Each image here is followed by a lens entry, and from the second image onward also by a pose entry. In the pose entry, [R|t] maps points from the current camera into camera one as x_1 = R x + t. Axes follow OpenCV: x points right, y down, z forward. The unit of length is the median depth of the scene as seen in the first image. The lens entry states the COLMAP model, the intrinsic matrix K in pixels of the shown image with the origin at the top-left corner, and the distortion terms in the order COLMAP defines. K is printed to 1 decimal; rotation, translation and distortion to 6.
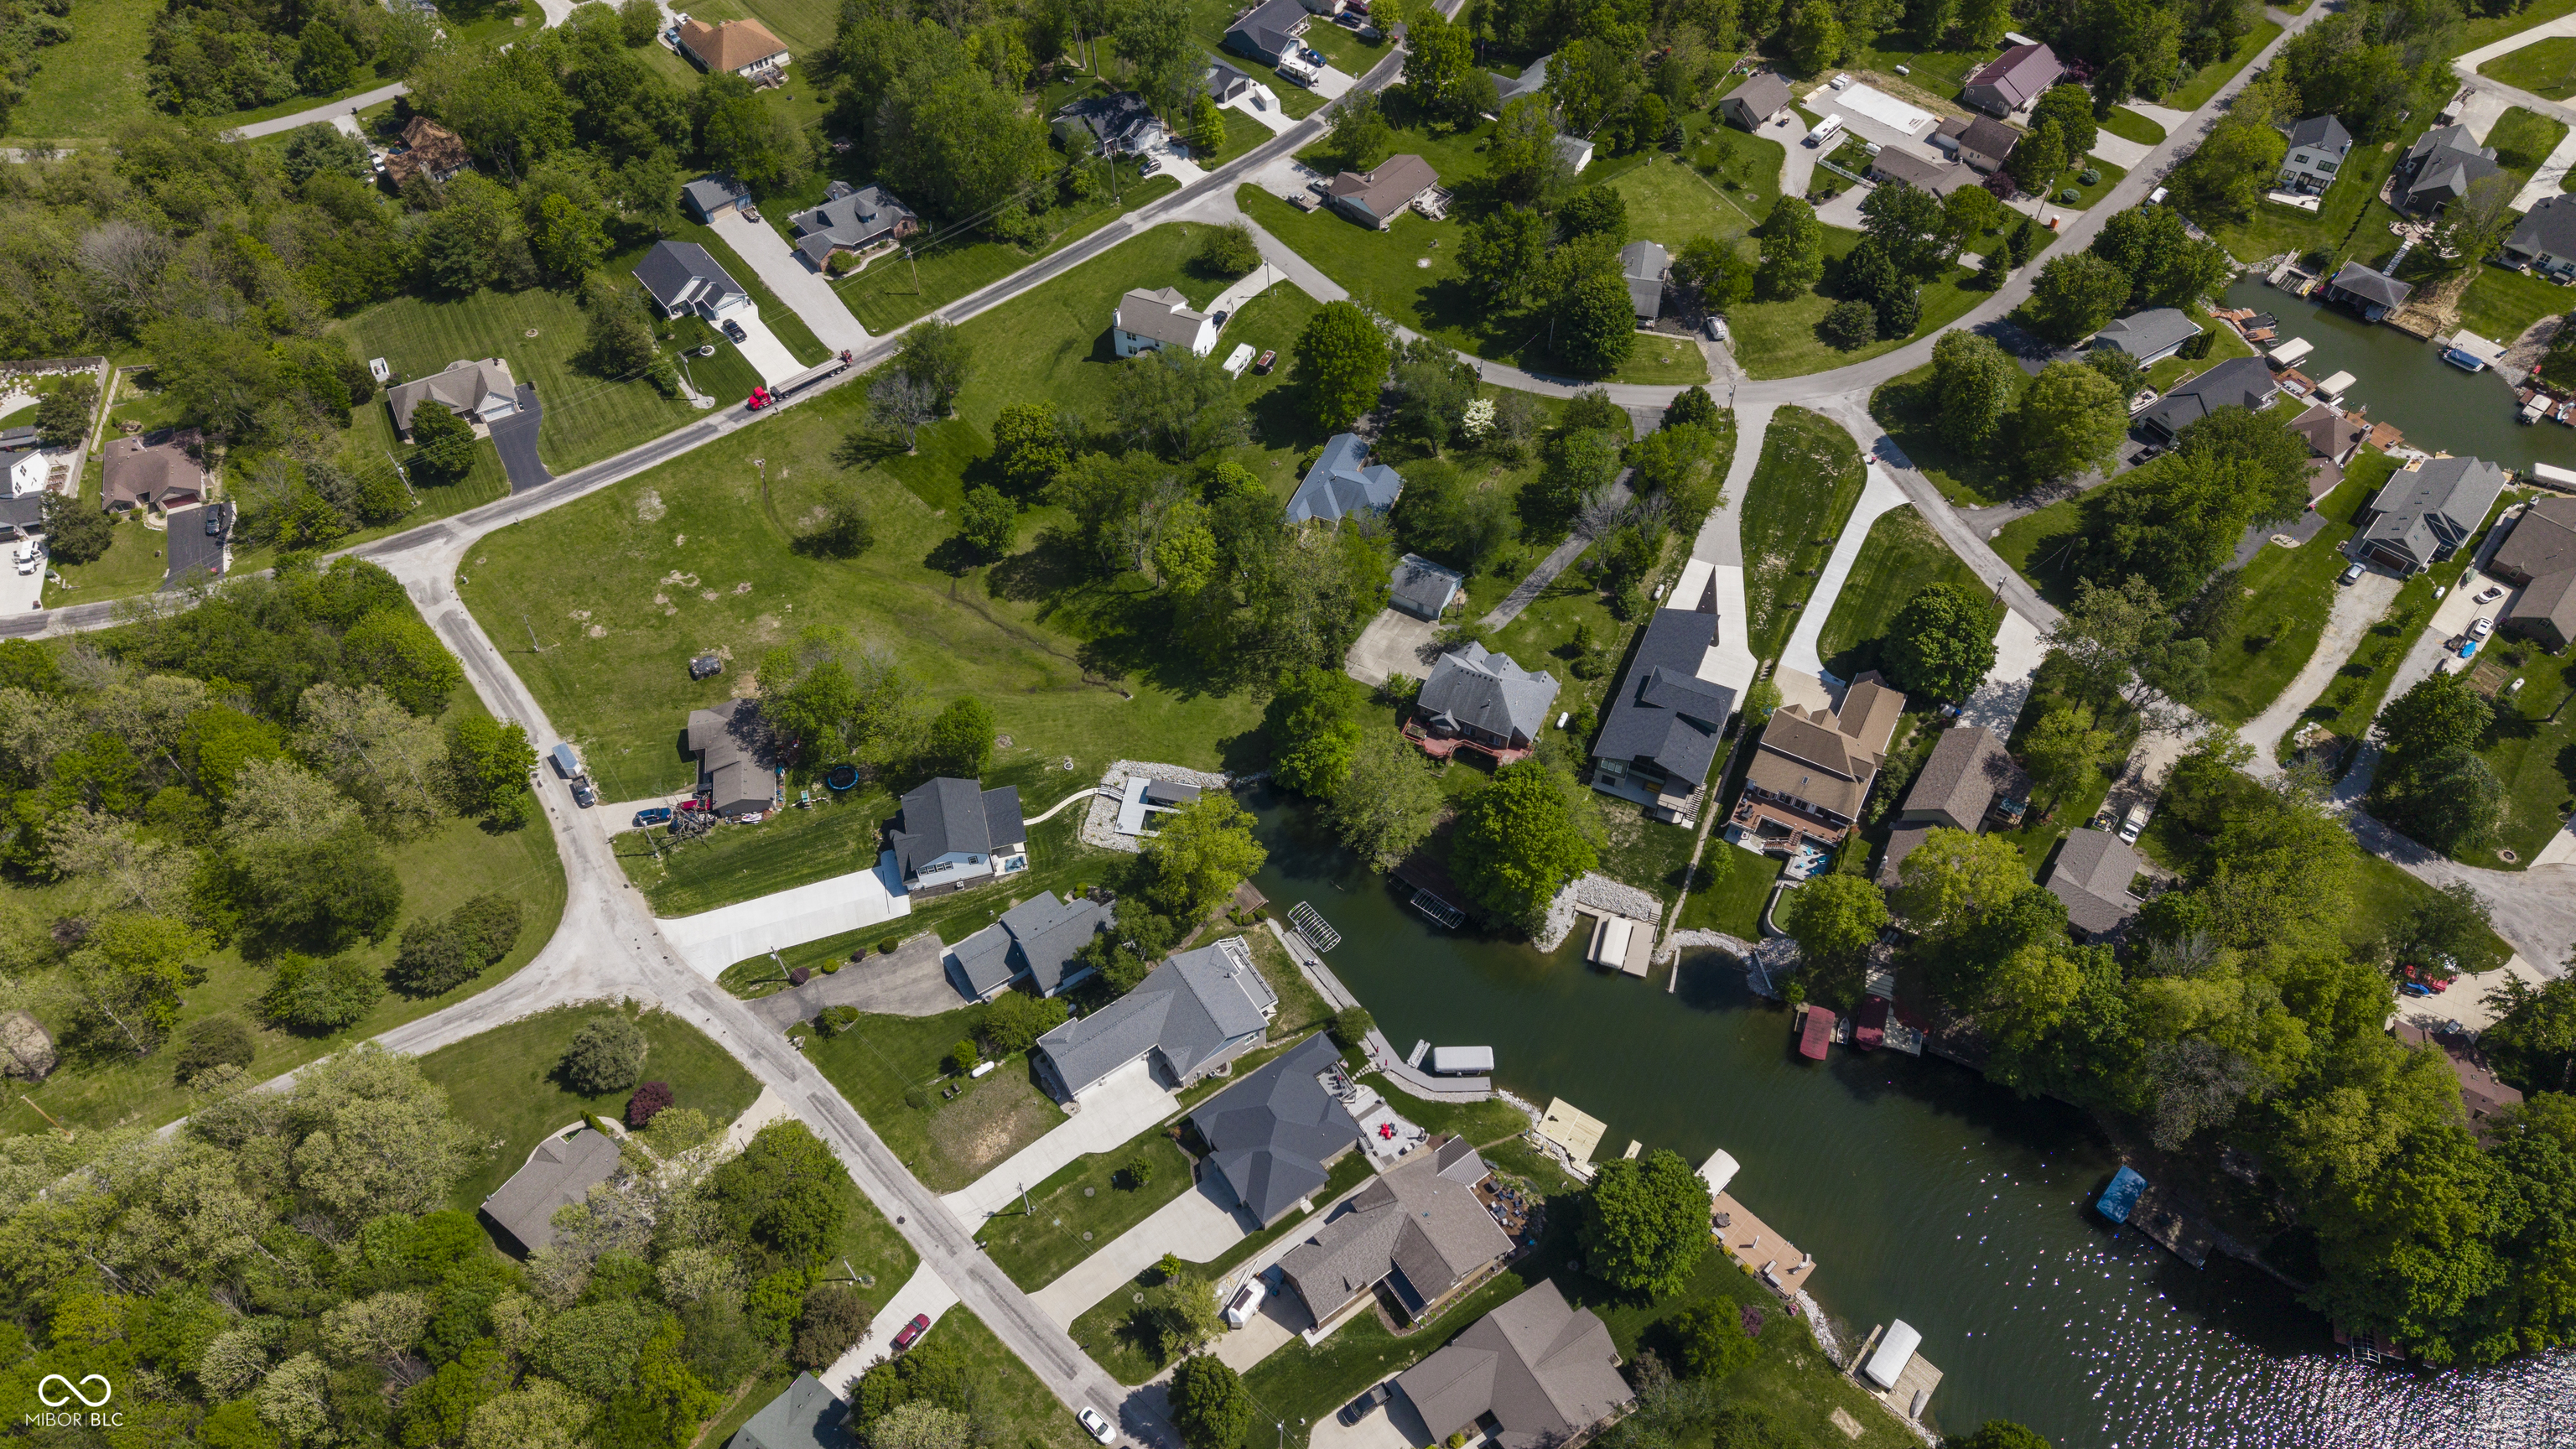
lens RADIAL K [[1724.8, 0, 1338.0], [0, 1724.8, 732.6], [0, 0, 1]] dist [0.068150, -0.069359]
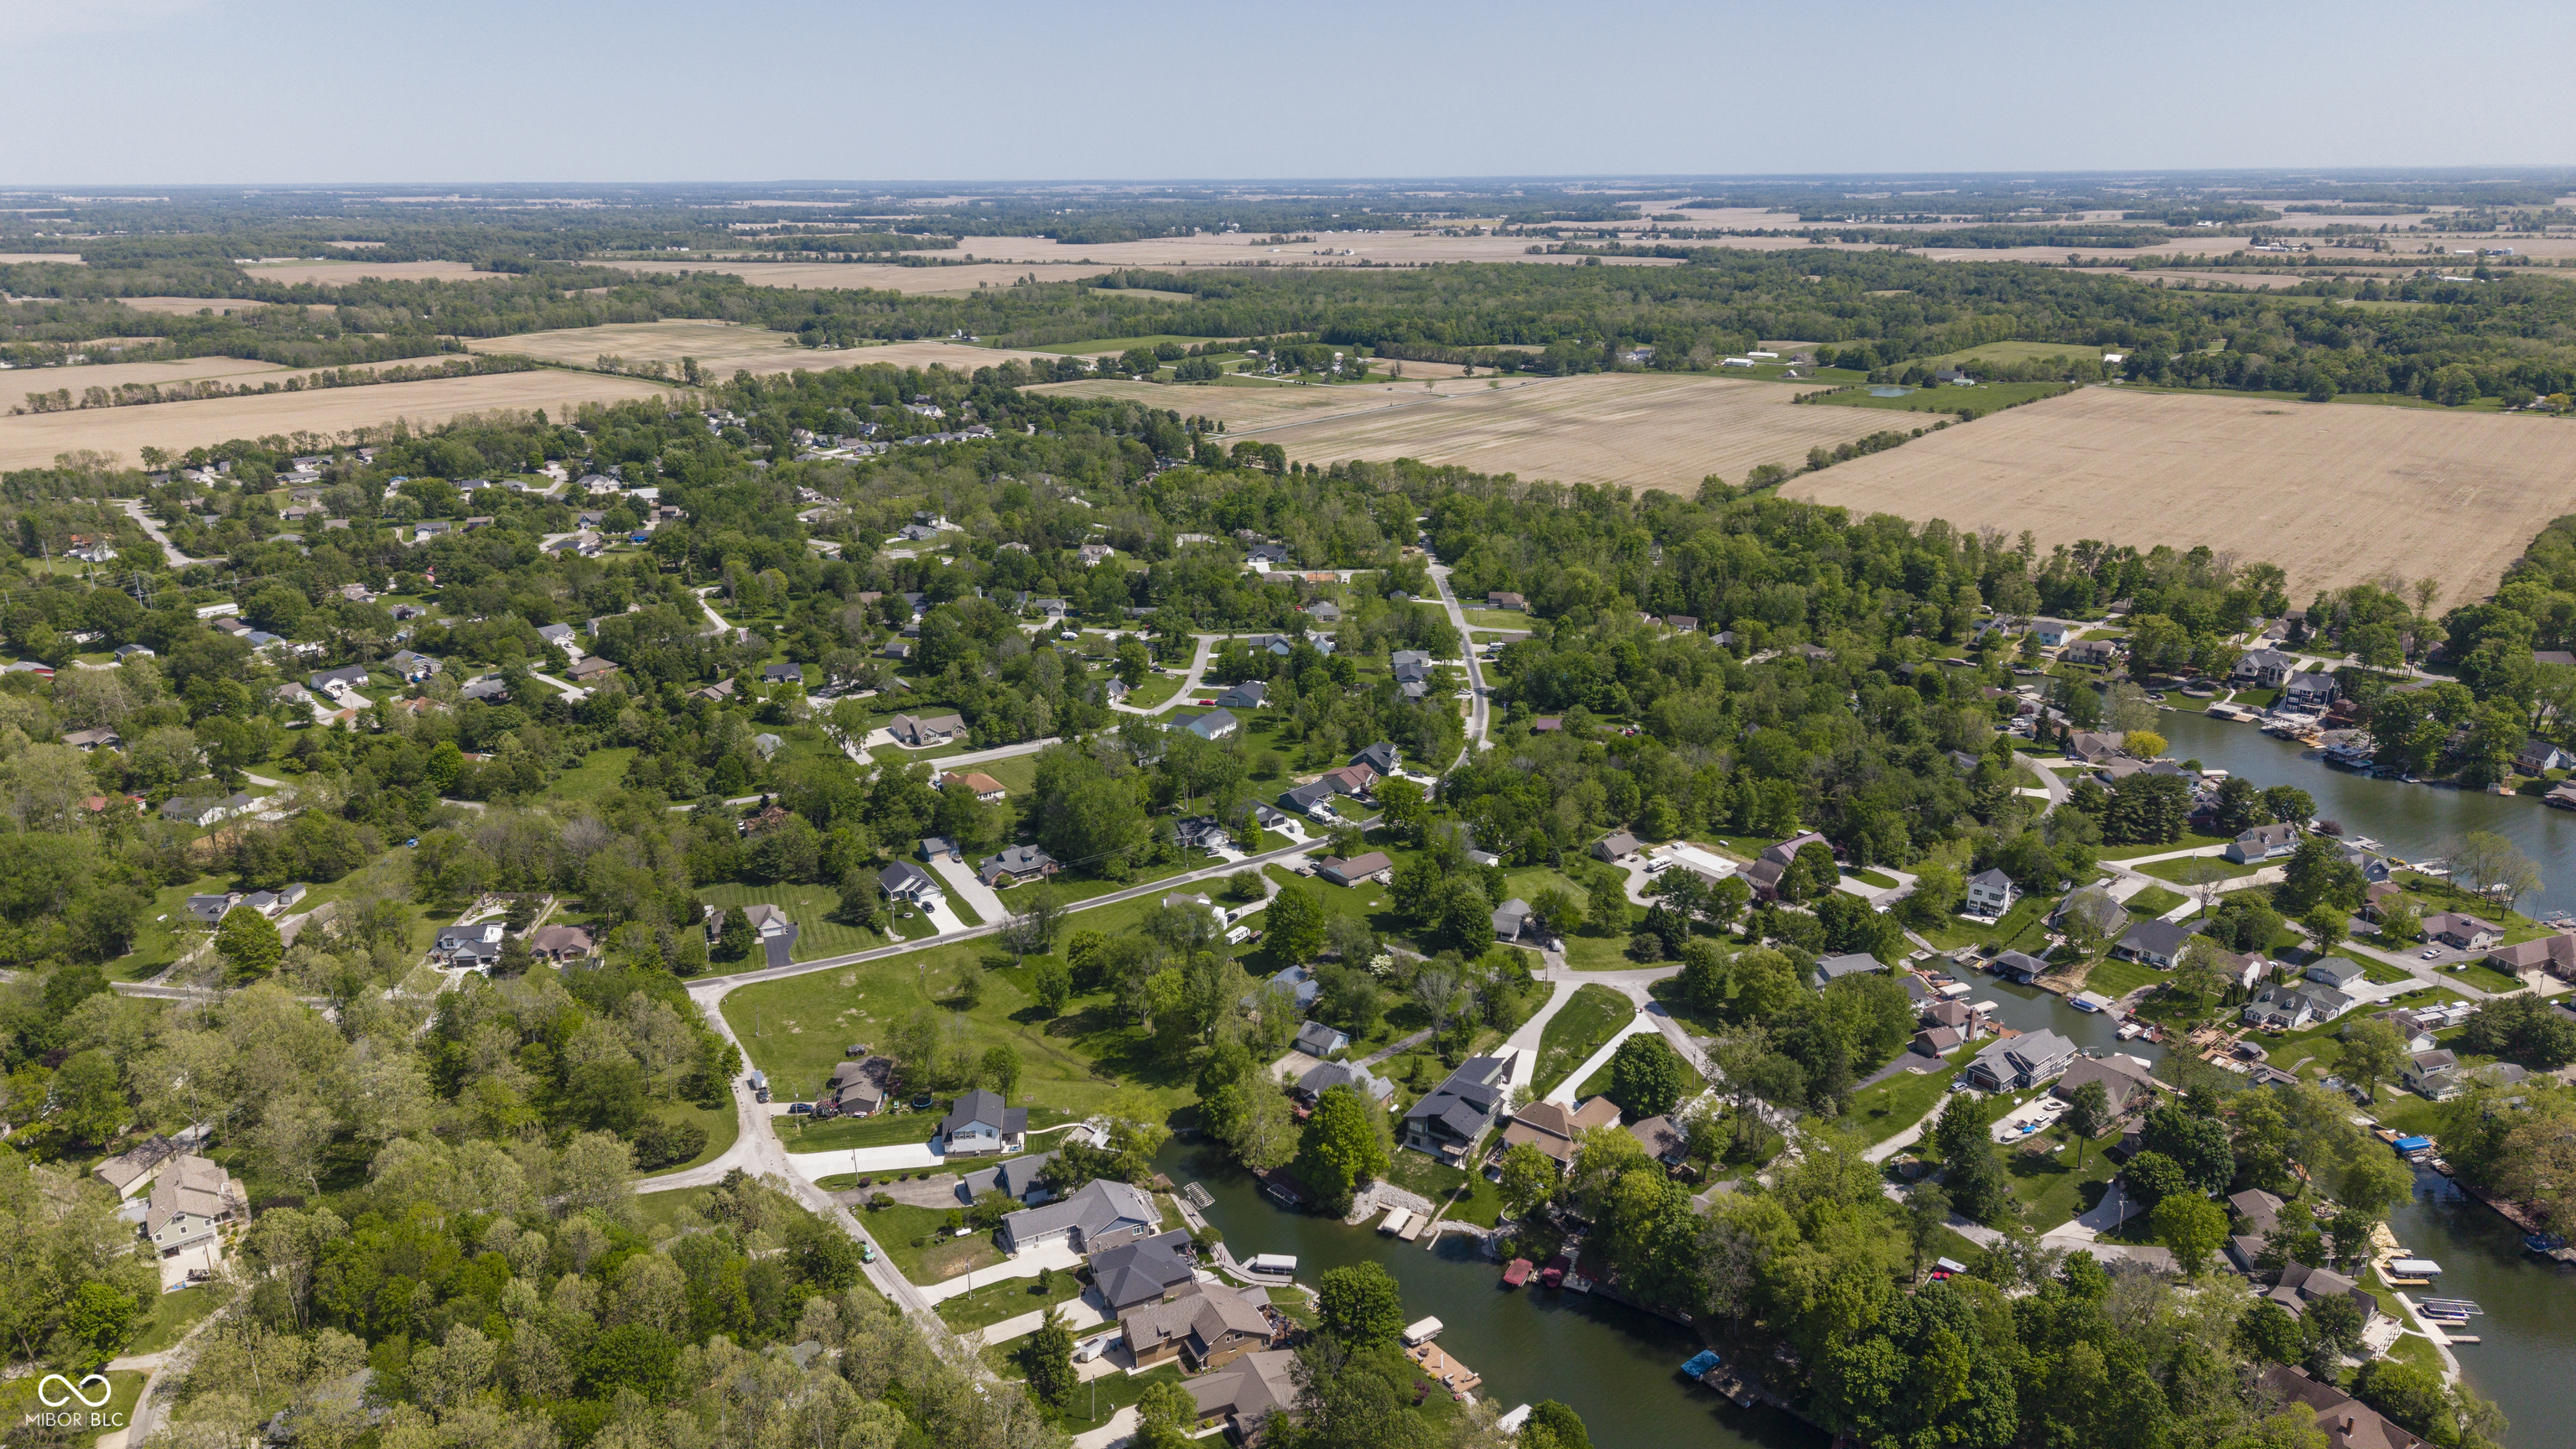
lens RADIAL K [[1709.0, 0, 1340.3], [0, 1709.0, 717.6], [0, 0, 1]] dist [0.172421, -0.418407]
pose [[0.990780, 0.044525, -0.127953, 0.237310], [-0.108431, 0.826836, -0.551892, 0.493620], [0.081223, 0.560678, 0.824041, -0.390124]]
